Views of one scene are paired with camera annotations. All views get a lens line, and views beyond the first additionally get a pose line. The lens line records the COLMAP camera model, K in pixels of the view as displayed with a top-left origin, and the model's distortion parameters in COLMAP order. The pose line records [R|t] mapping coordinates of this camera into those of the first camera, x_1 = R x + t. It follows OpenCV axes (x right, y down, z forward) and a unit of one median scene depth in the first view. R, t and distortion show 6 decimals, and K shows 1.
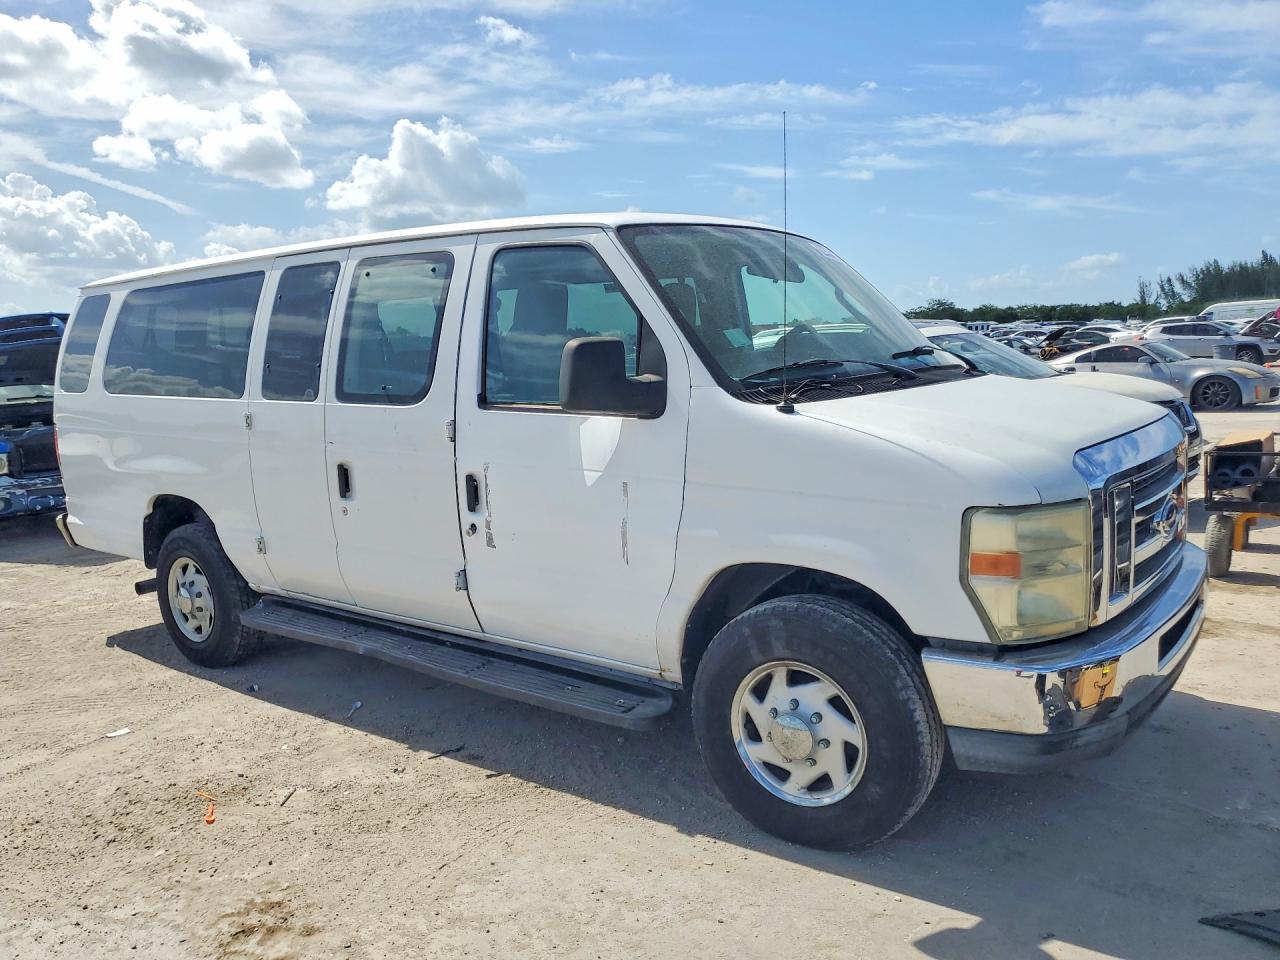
lens RADIAL K [[966.8, 0, 648.0], [0, 966.8, 475.7], [0, 0, 1]] dist [0.008643, -0.037342]
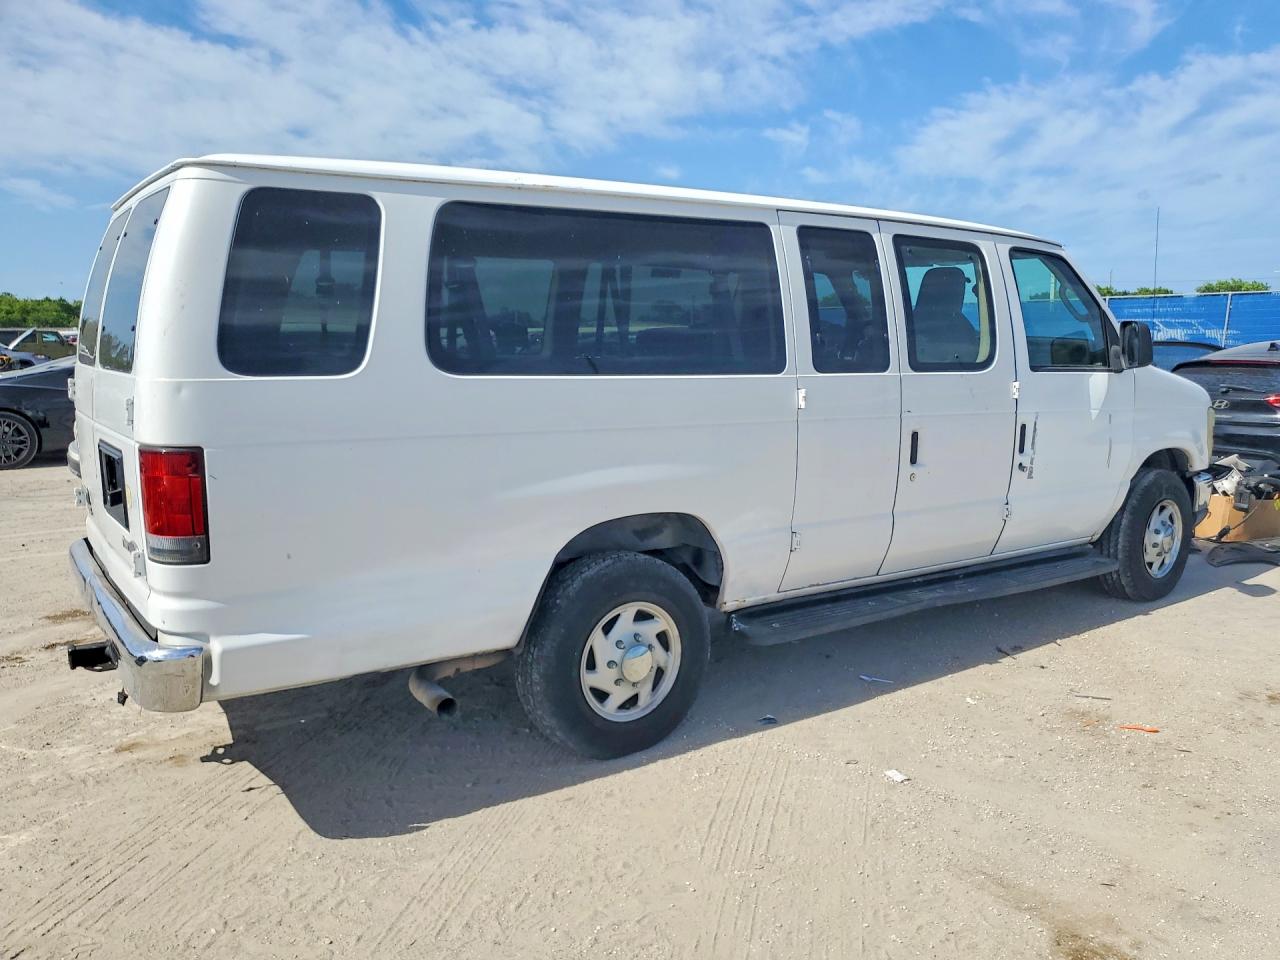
lens RADIAL K [[966.8, 0, 648.0], [0, 966.8, 475.7], [0, 0, 1]] dist [0.008643, -0.037342]
pose [[0.352247, -0.136321, 0.925926, -1.342300], [0.088112, 0.989771, 0.112201, -0.104644], [-0.931750, 0.042062, 0.360656, 0.887674]]
